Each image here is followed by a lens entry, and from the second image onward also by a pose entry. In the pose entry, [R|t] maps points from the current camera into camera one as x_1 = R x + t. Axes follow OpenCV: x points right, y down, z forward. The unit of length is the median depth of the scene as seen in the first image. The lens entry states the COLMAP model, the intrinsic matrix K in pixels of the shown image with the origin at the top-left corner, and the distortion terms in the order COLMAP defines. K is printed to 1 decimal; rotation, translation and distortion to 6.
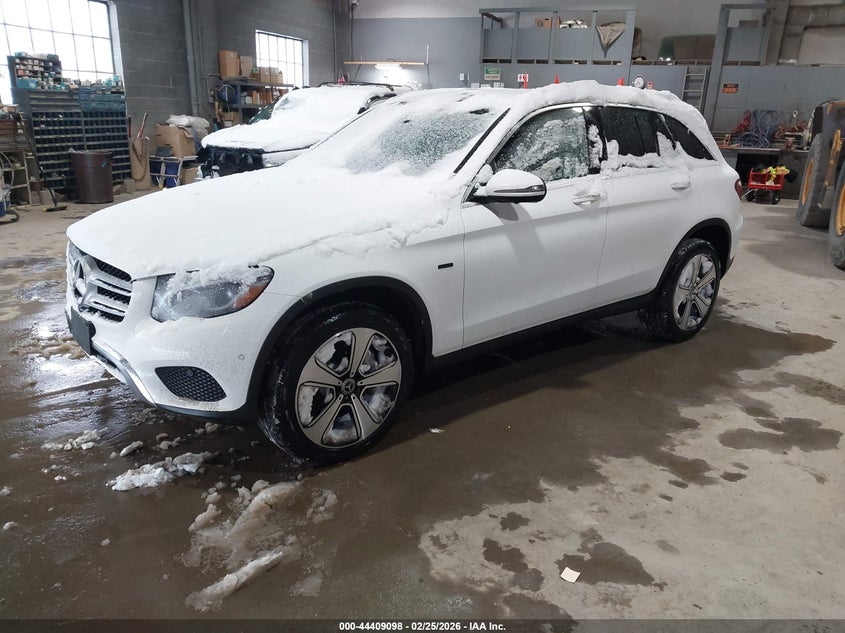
lens RADIAL K [[645.4, 0, 422.5], [0, 645.4, 316.5], [0, 0, 1]] dist [0.012596, 0.006133]
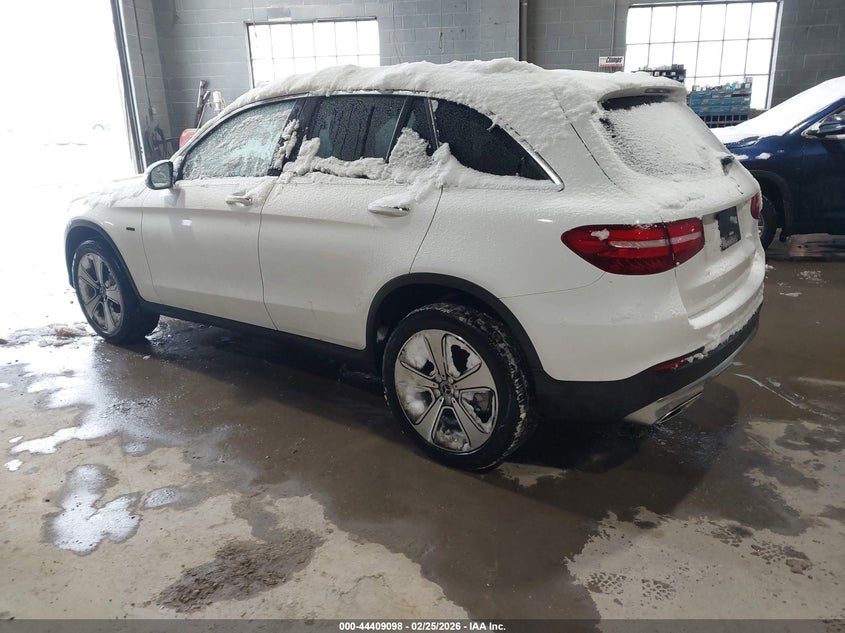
lens RADIAL K [[672.7, 0, 422.5], [0, 672.7, 316.5], [0, 0, 1]] dist [-0.000064, -0.004308]
pose [[0.225811, 0.254928, -0.940224, 1.169749], [-0.274571, 0.942679, 0.189650, -0.258979], [0.934677, 0.215333, 0.282863, 0.936786]]
